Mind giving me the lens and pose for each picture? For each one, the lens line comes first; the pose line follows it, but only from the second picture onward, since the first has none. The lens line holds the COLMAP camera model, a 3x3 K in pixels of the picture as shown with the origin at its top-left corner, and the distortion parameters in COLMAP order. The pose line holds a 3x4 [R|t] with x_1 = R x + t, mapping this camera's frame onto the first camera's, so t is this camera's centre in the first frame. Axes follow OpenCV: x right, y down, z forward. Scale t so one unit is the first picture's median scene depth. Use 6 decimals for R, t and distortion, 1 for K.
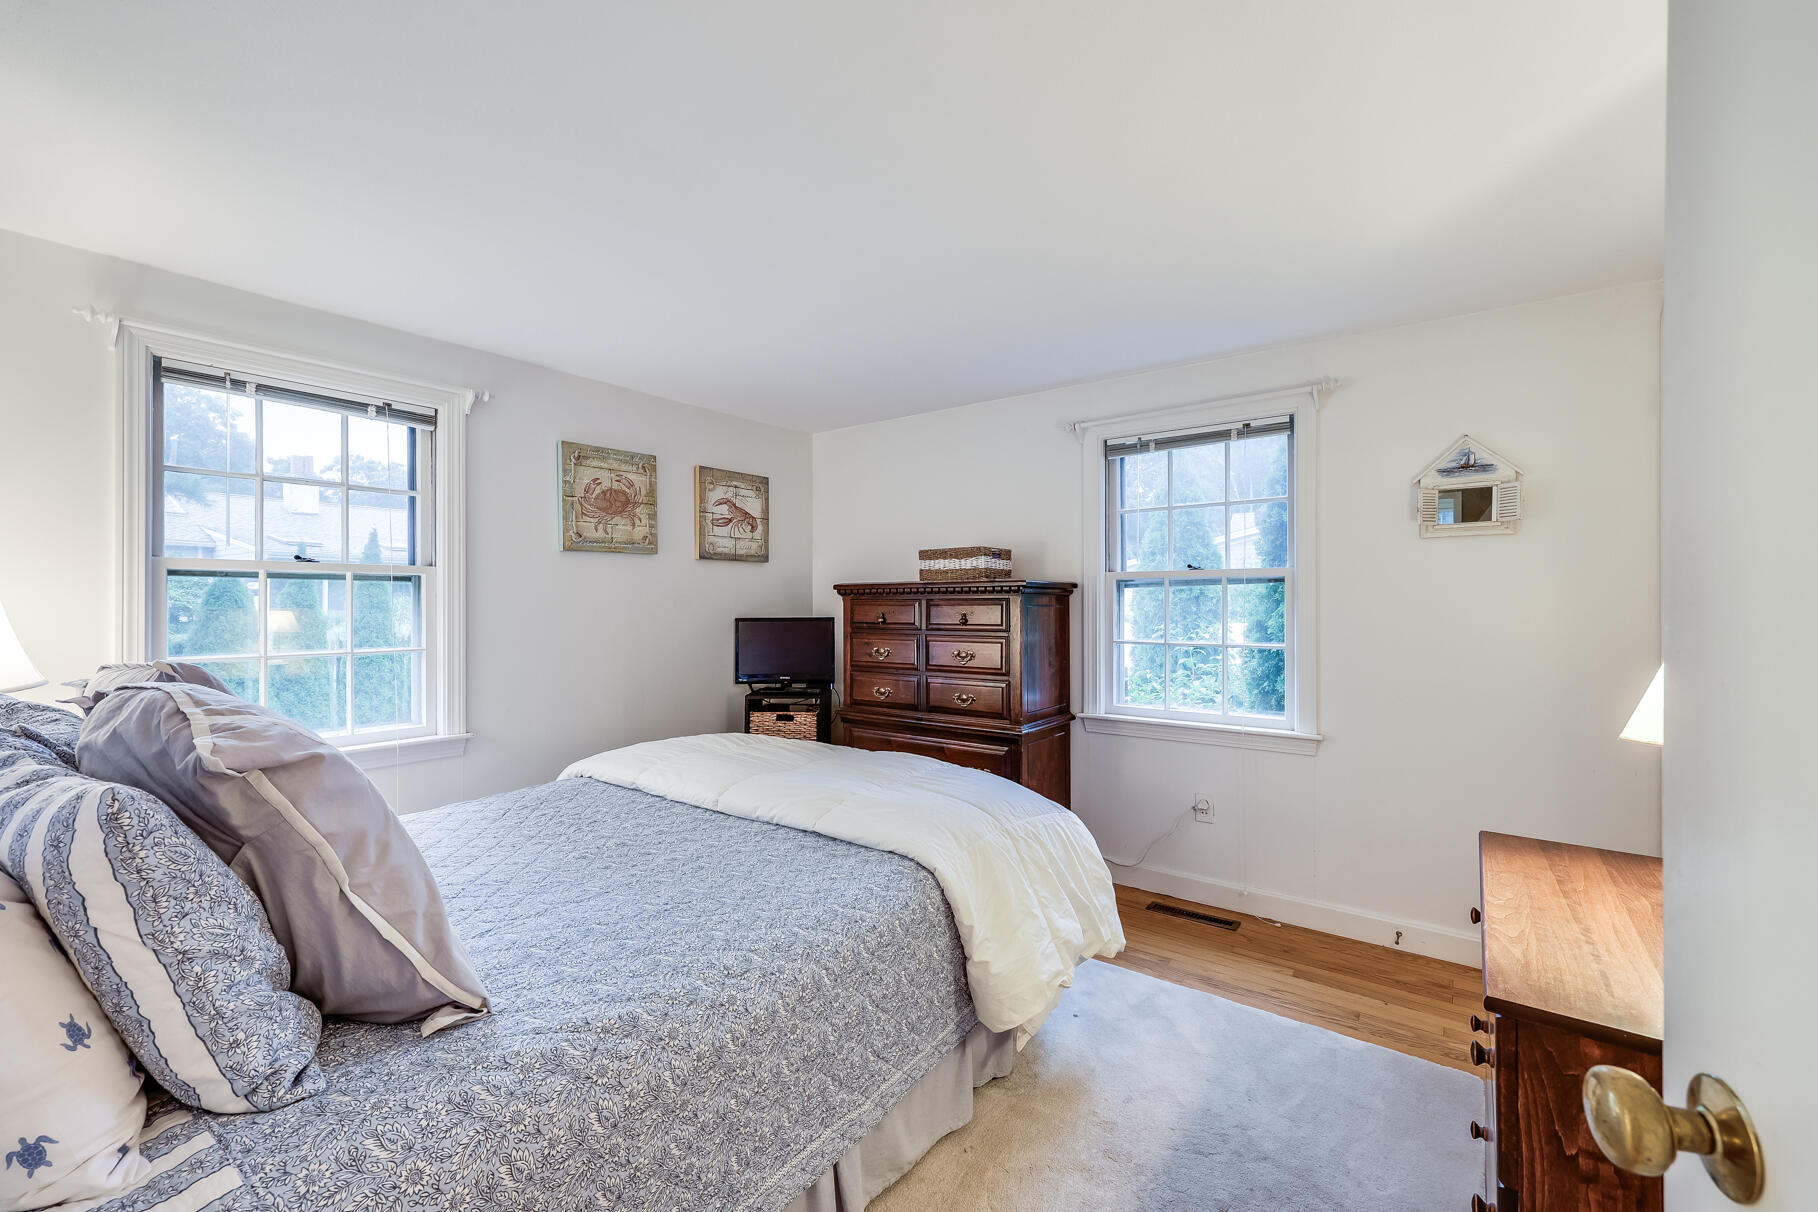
lens RADIAL K [[765.2, 0, 909.0], [0, 765.2, 606.0], [0, 0, 1]] dist [-0.000806, -0.000297]
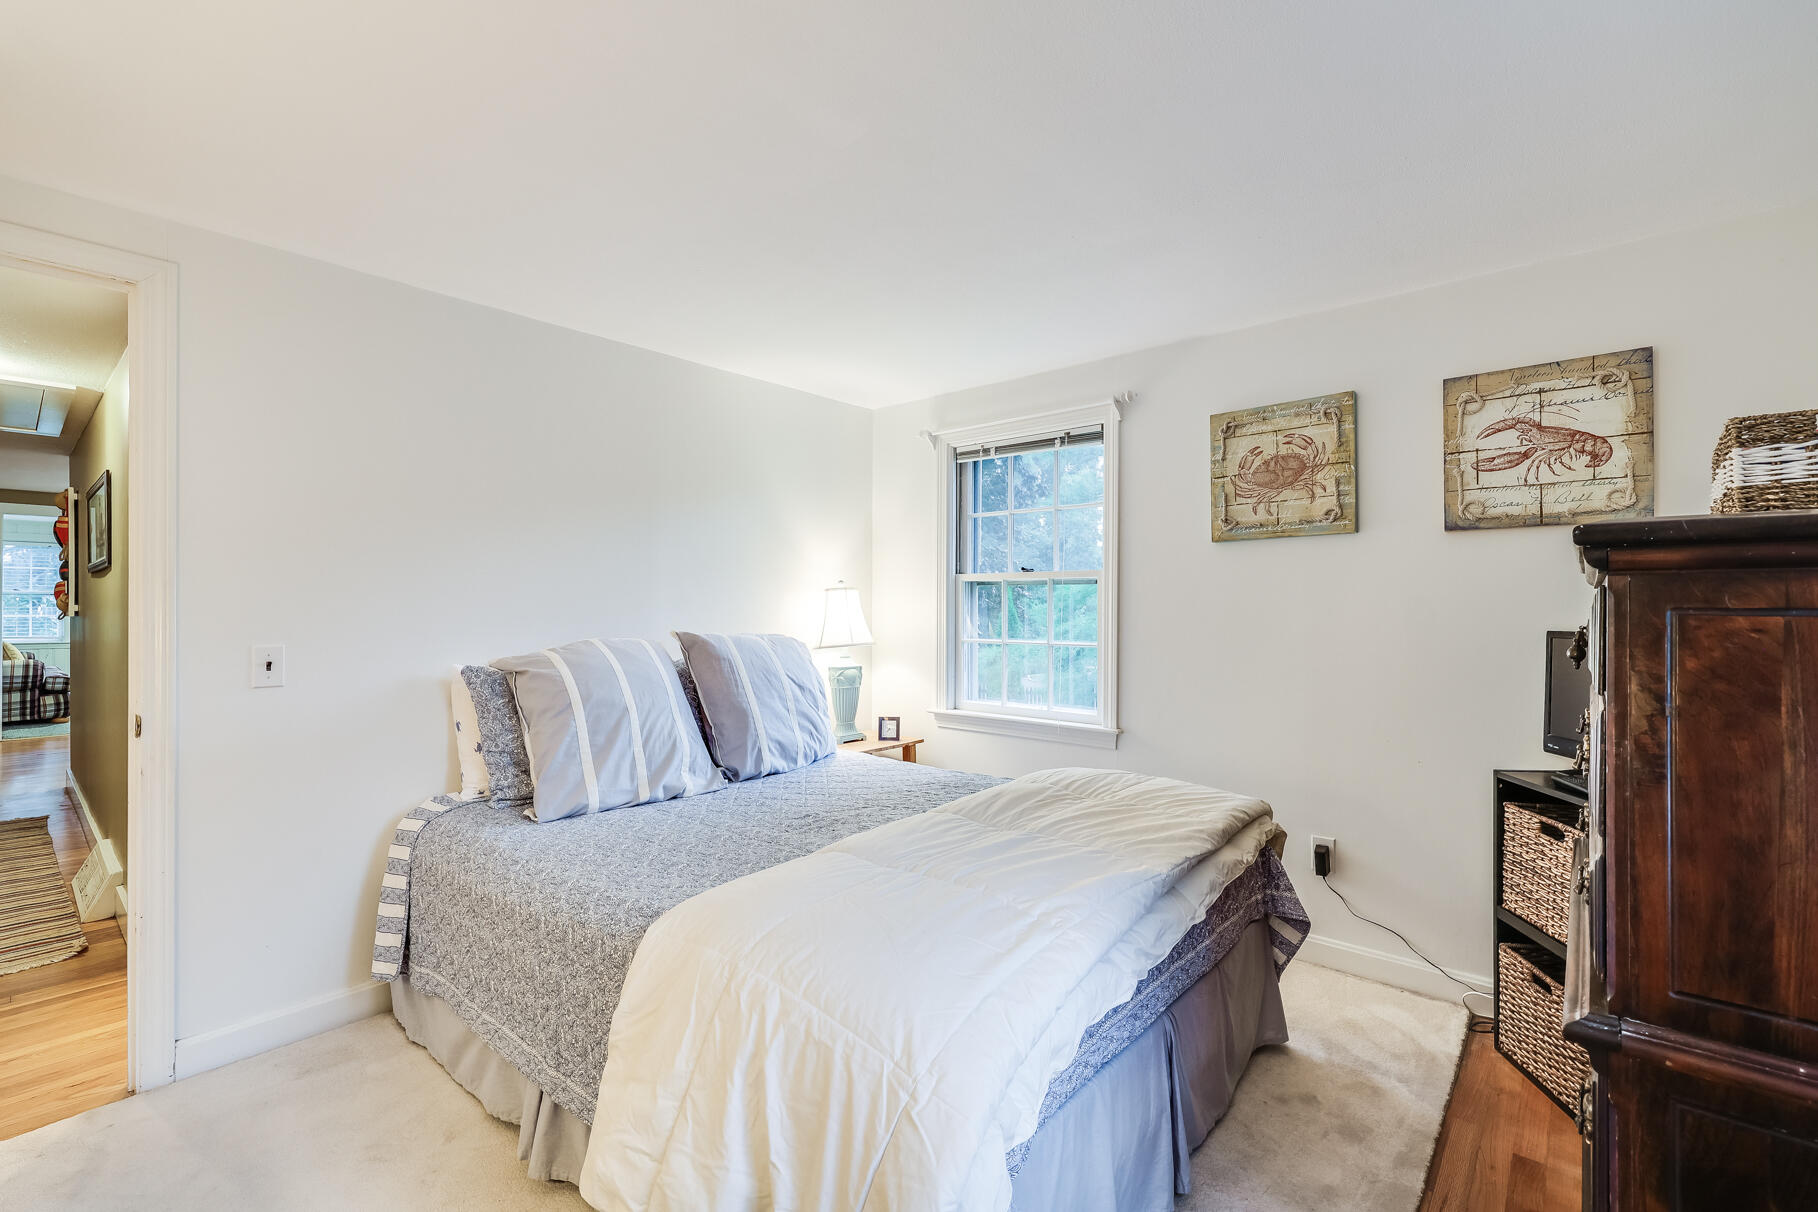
lens RADIAL K [[765.2, 0, 909.0], [0, 765.2, 606.0], [0, 0, 1]] dist [-0.000806, -0.000297]
pose [[-0.069398, 0.004967, -0.997577, 0.400515], [-0.003181, 0.999981, 0.005201, -0.003823], [0.997584, 0.003534, -0.069381, 0.667565]]
